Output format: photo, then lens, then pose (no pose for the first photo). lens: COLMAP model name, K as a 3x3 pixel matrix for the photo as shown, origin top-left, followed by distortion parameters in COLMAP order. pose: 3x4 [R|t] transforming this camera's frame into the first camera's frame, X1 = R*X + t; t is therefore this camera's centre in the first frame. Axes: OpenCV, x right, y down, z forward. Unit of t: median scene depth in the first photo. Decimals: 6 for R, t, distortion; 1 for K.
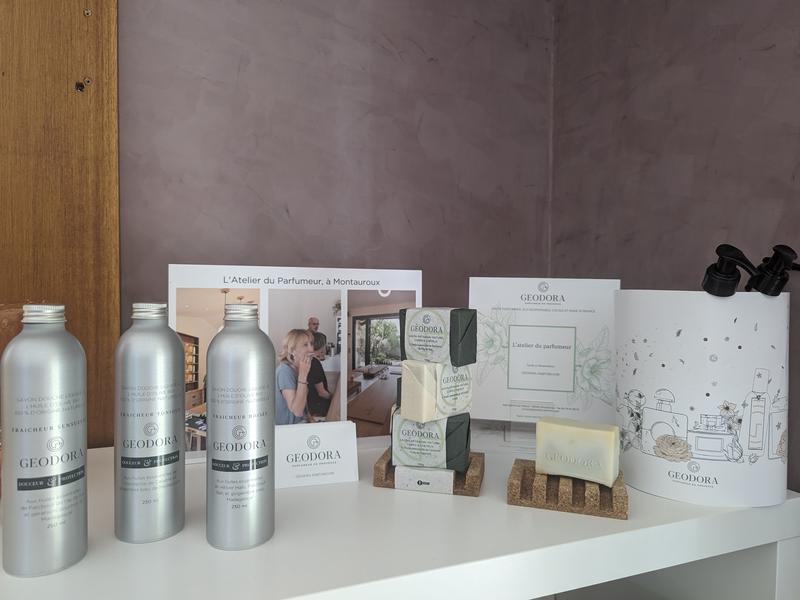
lens RADIAL K [[565.6, 0, 400.0], [0, 565.6, 300.0], [0, 0, 1]] dist [0.028662, -0.002407]
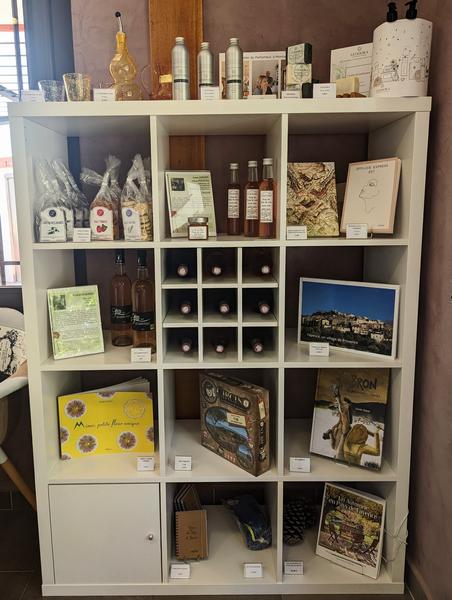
lens RADIAL K [[505.4, 0, 206.5], [0, 505.4, 277.6], [0, 0, 1]] dist [0.071792, -0.007737]
pose [[0.921782, 0.029405, -0.386591, 0.733551], [0.012405, 0.994372, 0.105212, 0.998689], [0.387509, -0.101779, 0.916230, -1.950223]]
